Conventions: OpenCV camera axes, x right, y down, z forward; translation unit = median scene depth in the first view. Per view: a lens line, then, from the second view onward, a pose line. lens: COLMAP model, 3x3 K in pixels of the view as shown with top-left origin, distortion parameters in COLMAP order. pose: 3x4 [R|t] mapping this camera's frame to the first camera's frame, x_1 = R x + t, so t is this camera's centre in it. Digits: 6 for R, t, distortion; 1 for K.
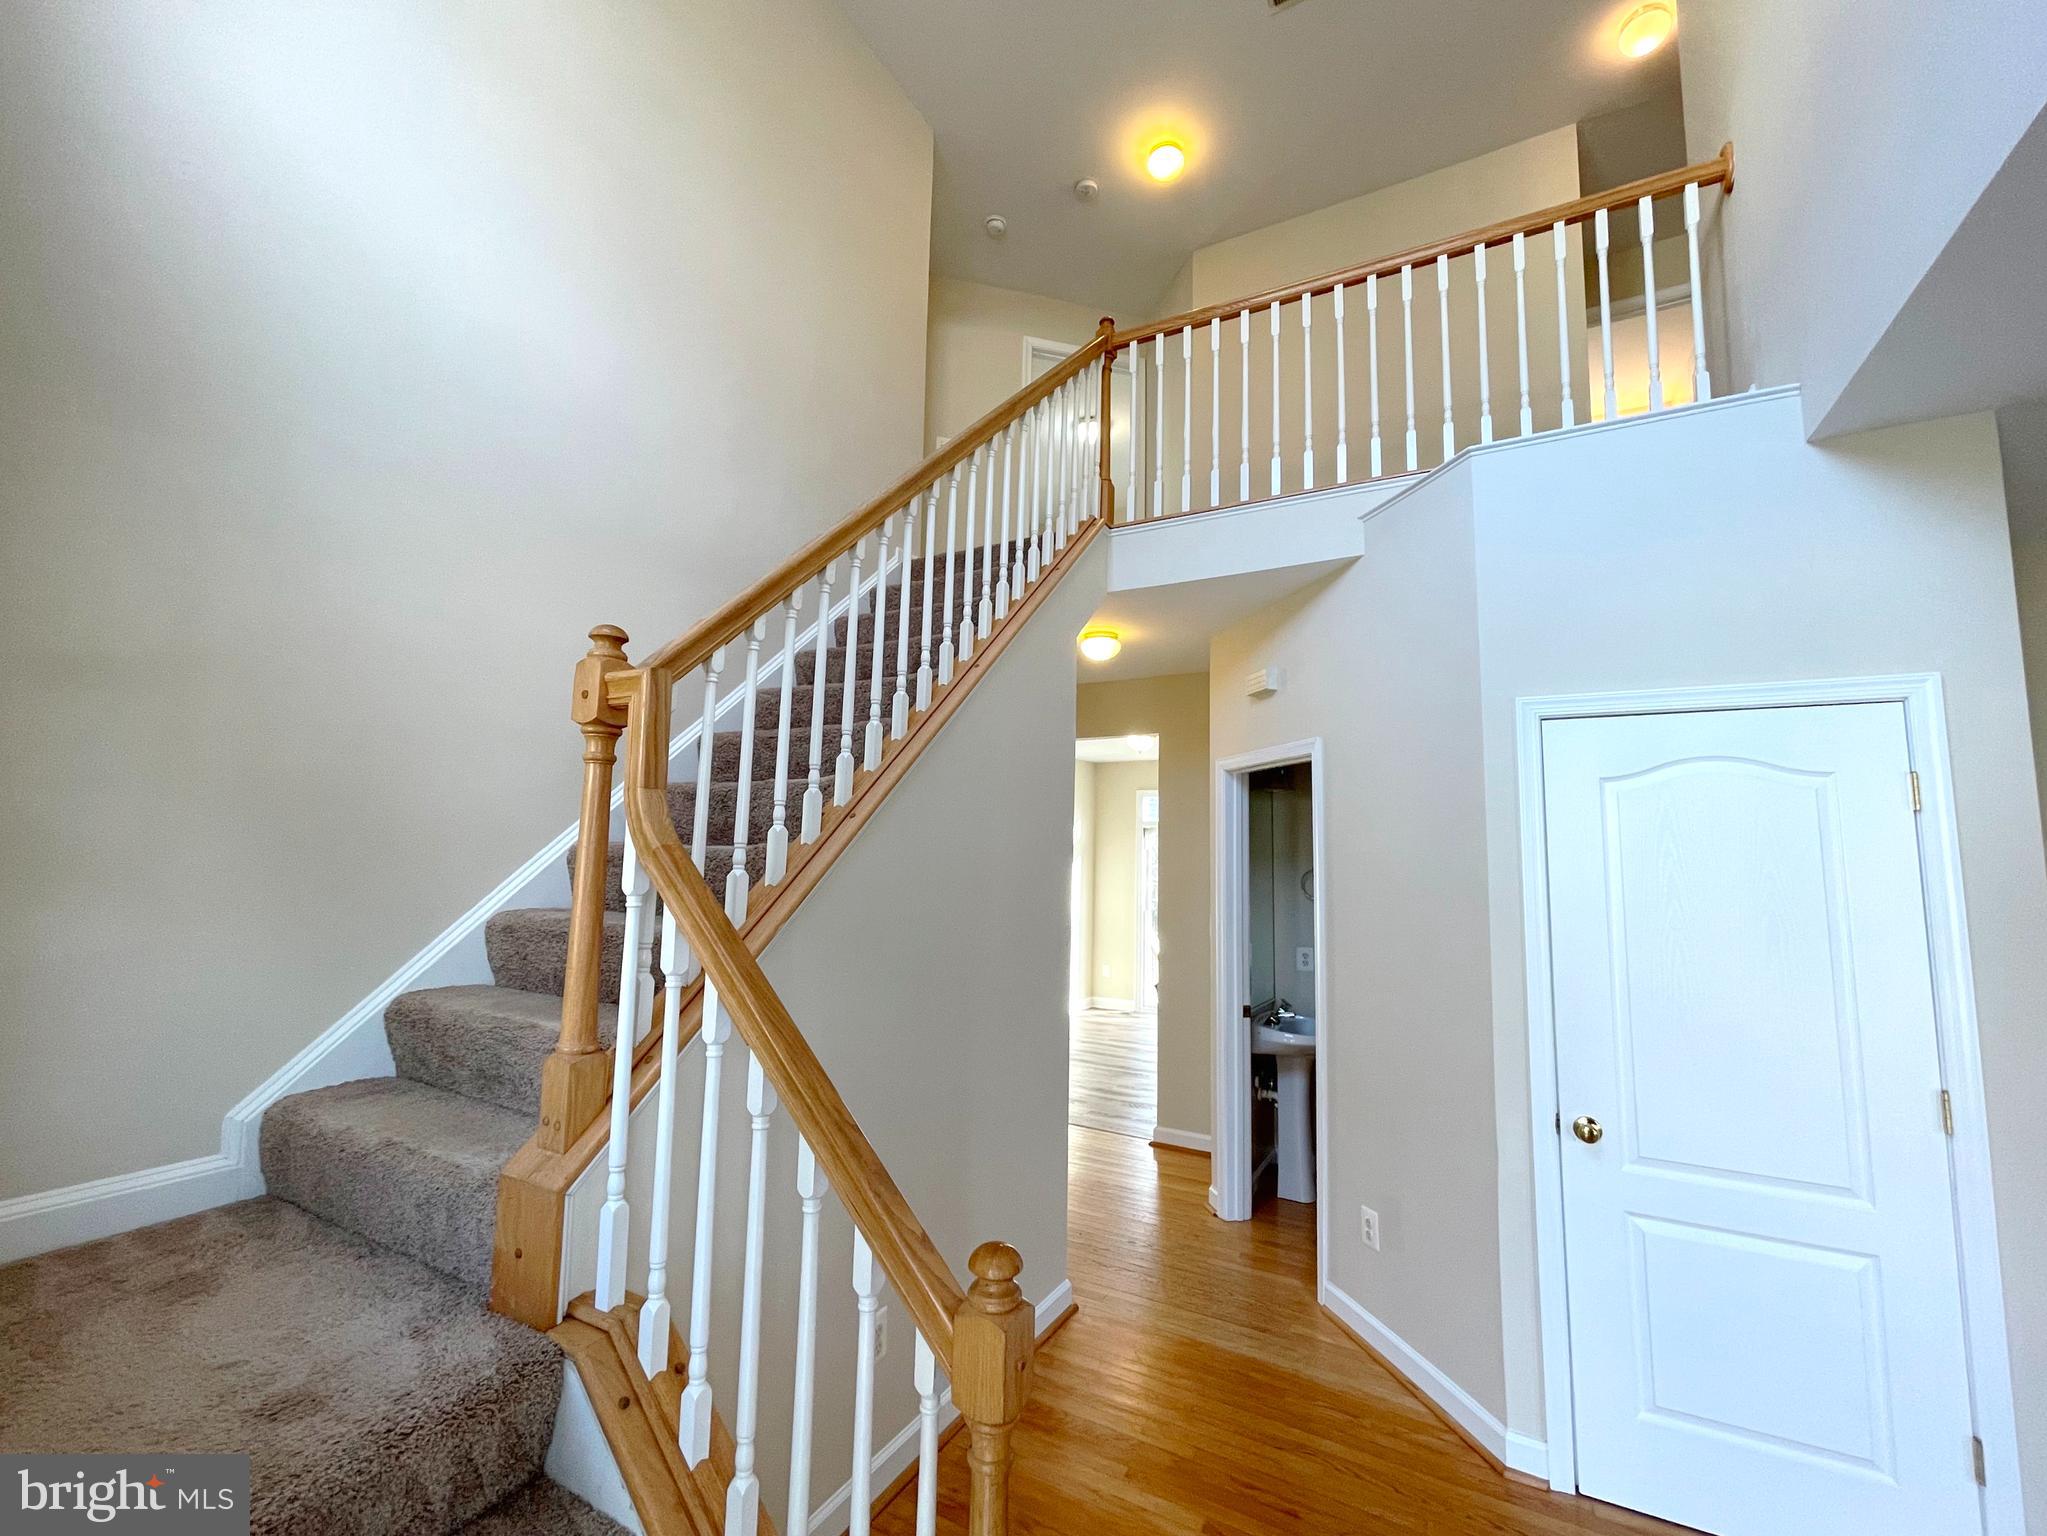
lens RADIAL K [[828.1, 0, 1023.5], [0, 828.1, 768.0], [0, 0, 1]] dist [0.000386, 0.000126]
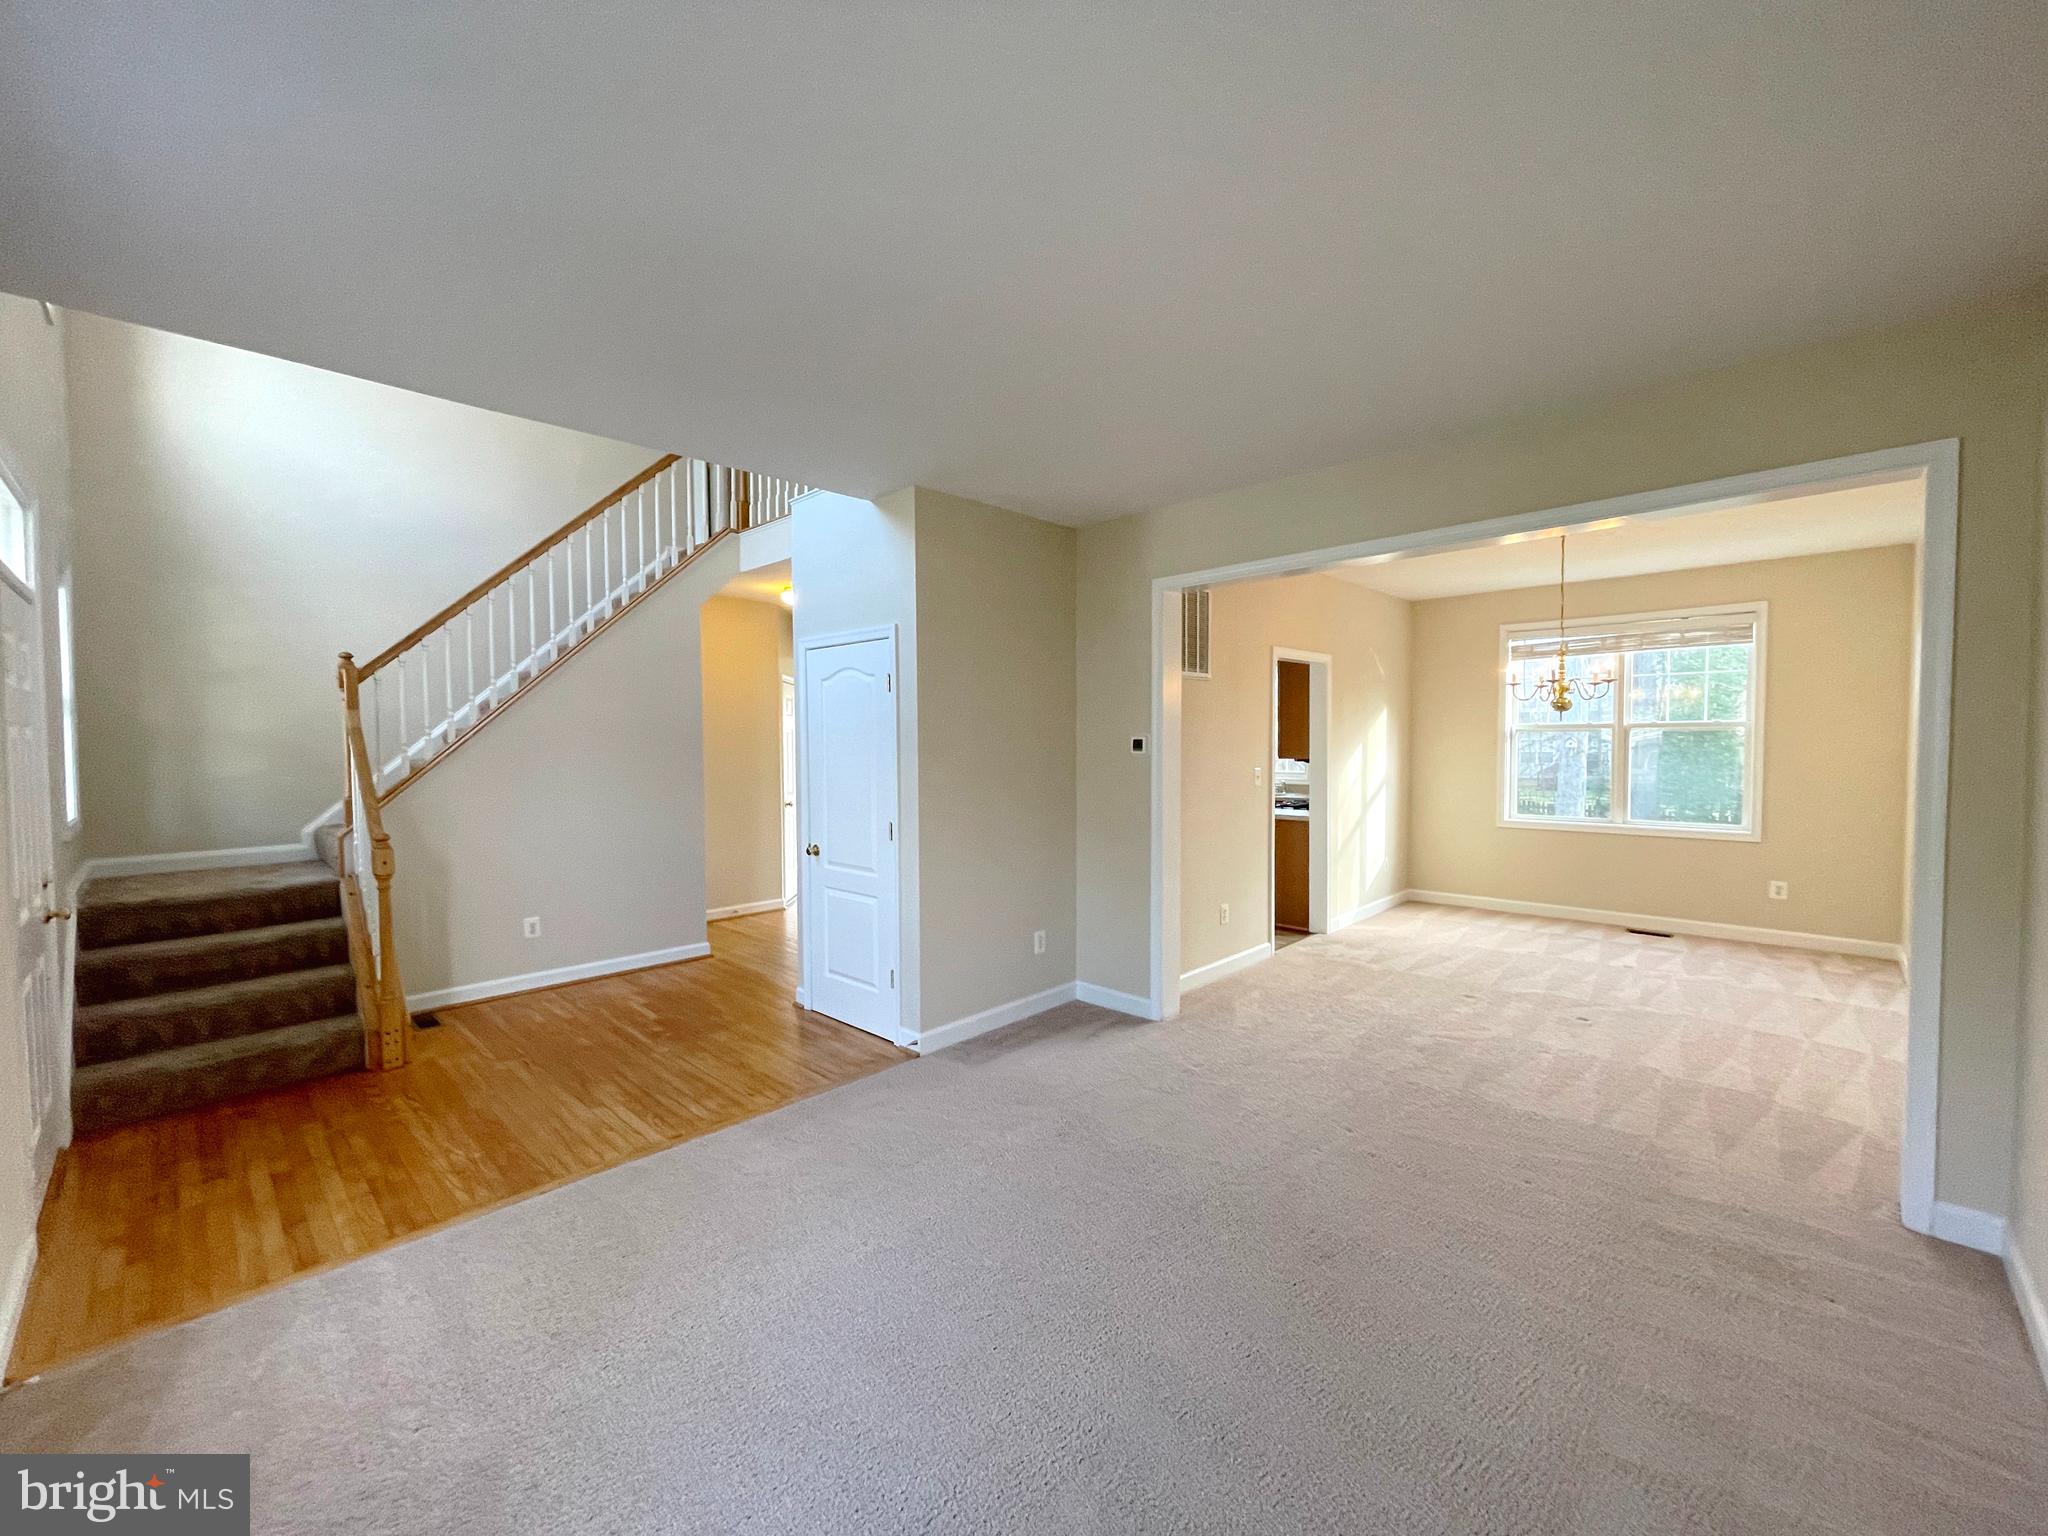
lens RADIAL K [[828.5, 0, 1024.0], [0, 828.5, 768.0], [0, 0, 1]] dist [0.000386, 0.000126]
pose [[0.963871, -0.021961, -0.265462, 1.835356], [0.059717, 0.989043, 0.135008, -0.017911], [0.259589, -0.145983, 0.954622, -0.862746]]
